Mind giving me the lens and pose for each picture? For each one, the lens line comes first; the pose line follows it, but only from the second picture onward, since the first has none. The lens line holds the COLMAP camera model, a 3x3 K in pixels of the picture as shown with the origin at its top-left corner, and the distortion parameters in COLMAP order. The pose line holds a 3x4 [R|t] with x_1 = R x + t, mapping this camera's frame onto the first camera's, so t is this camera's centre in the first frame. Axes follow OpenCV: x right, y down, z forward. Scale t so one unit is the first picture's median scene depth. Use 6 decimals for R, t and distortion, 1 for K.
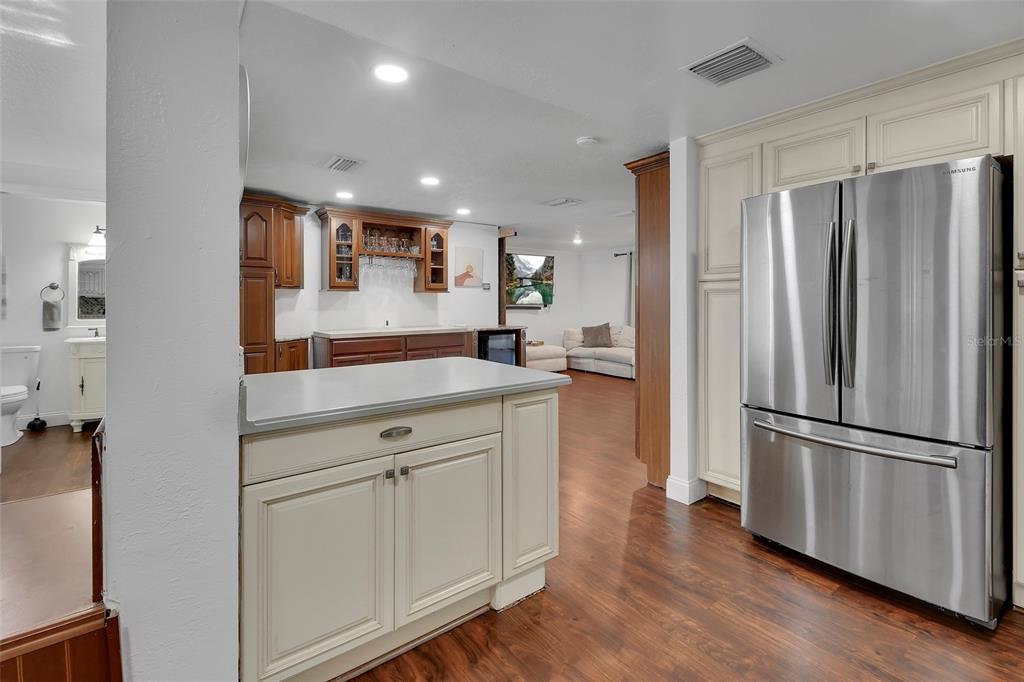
lens RADIAL K [[465.1, 0, 504.5], [0, 465.1, 295.5], [0, 0, 1]] dist [0.015555, -0.007089]
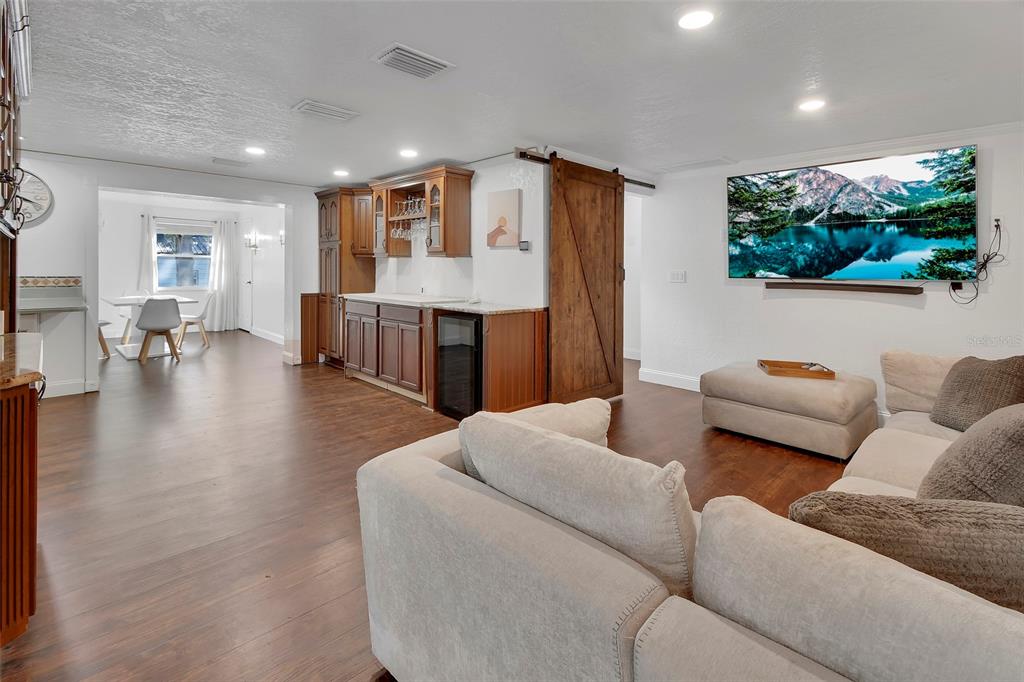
lens RADIAL K [[467.3, 0, 502.0], [0, 467.3, 281.9], [0, 0, 1]] dist [0.014535, -0.006630]
pose [[0.126518, 0.032810, -0.991422, 0.754142], [0.001085, 0.999448, 0.033214, 0.011600], [0.991964, -0.005278, 0.126413, 1.123442]]
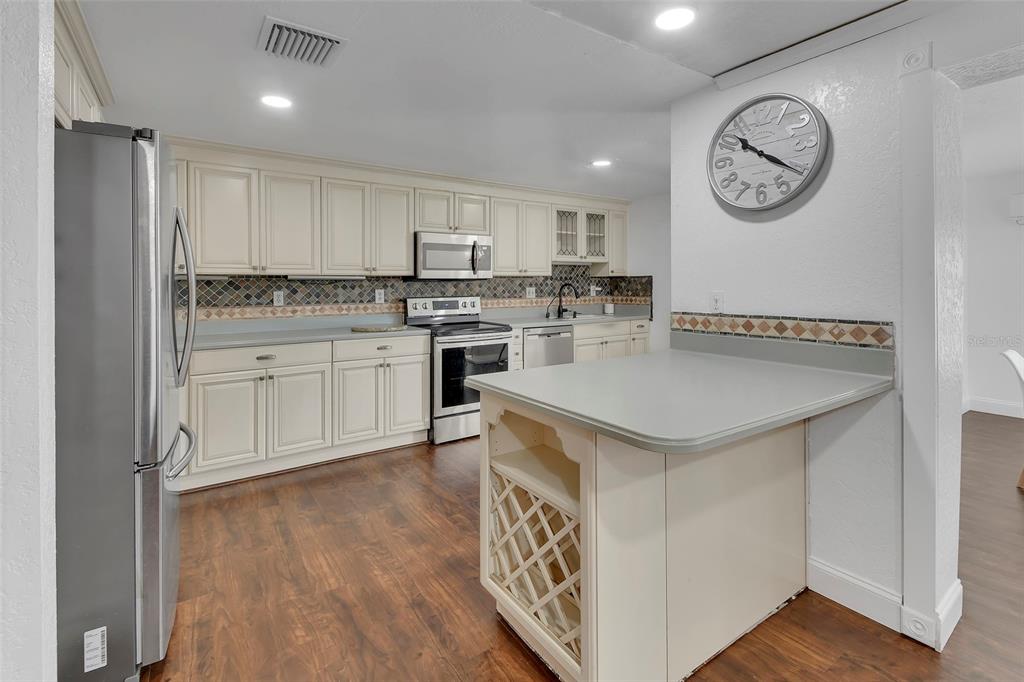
lens RADIAL K [[467.3, 0, 499.7], [0, 467.3, 289.2], [0, 0, 1]] dist [0.014535, -0.006630]
pose [[-0.998790, 0.007882, 0.048552, 0.013353], [0.007633, 0.999957, -0.005321, 0.004662], [-0.048592, -0.004944, -0.998806, 0.791617]]
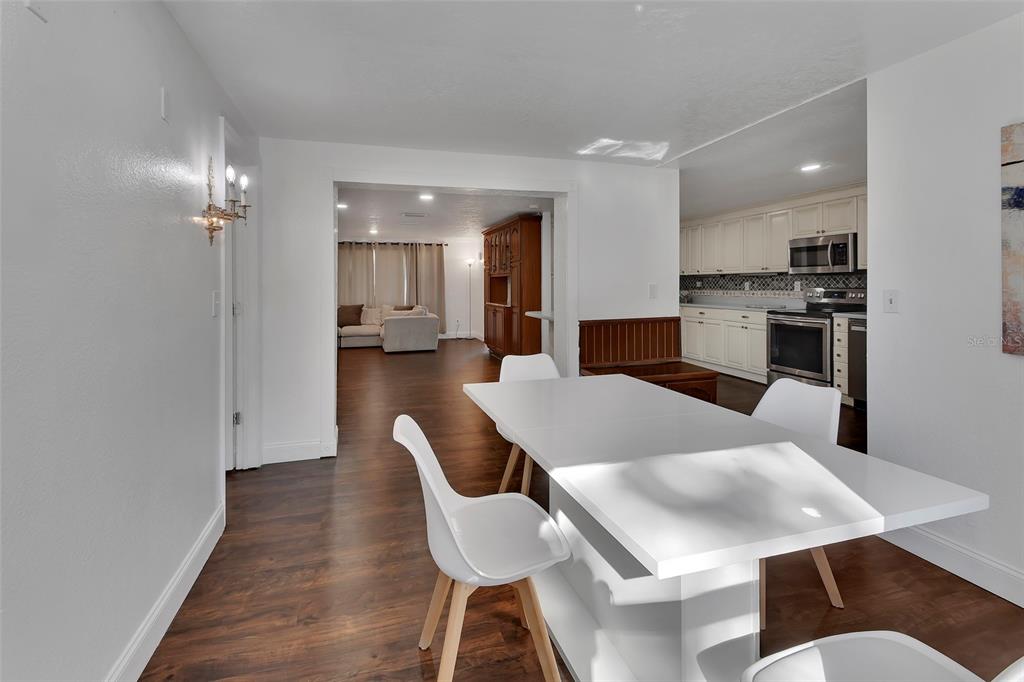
lens RADIAL K [[465.1, 0, 519.7], [0, 465.1, 279.7], [0, 0, 1]] dist [0.015555, -0.007089]
pose [[0.318039, 0.007729, 0.948046, -1.084185], [-0.005446, 0.999965, -0.006325, 0.005829], [-0.948062, -0.003151, 0.318070, 0.242308]]
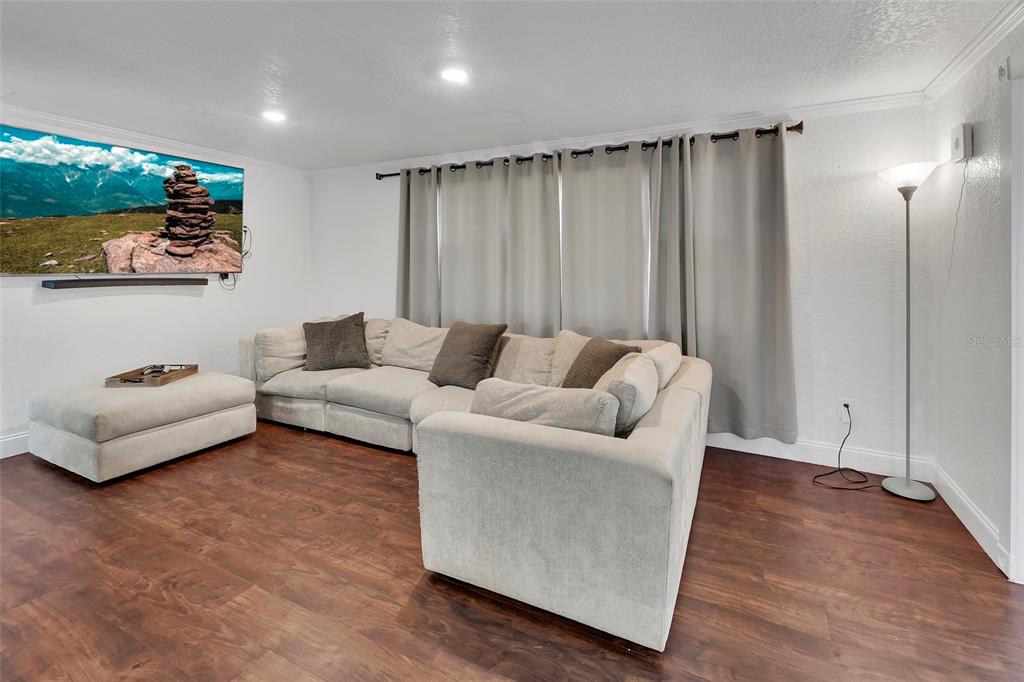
lens RADIAL K [[467.3, 0, 499.2], [0, 467.3, 270.2], [0, 0, 1]] dist [0.014535, -0.006630]
pose [[0.898590, -0.000255, 0.438789, 0.236406], [-0.008743, 0.999791, 0.018484, 0.009016], [-0.438702, -0.020446, 0.898400, 0.867425]]
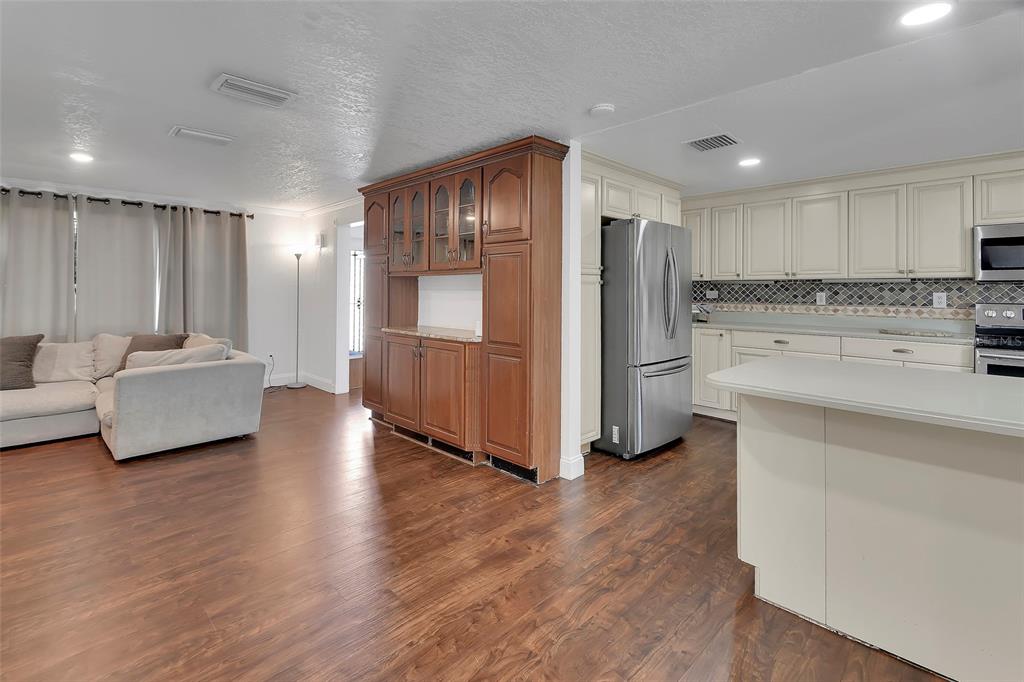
lens RADIAL K [[465.1, 0, 508.6], [0, 465.1, 283.9], [0, 0, 1]] dist [0.015555, -0.007089]
pose [[-0.147728, 0.012950, 0.988943, -0.397689], [-0.017013, 0.999733, -0.015633, 0.008663], [-0.988882, -0.019134, -0.147468, 0.781440]]
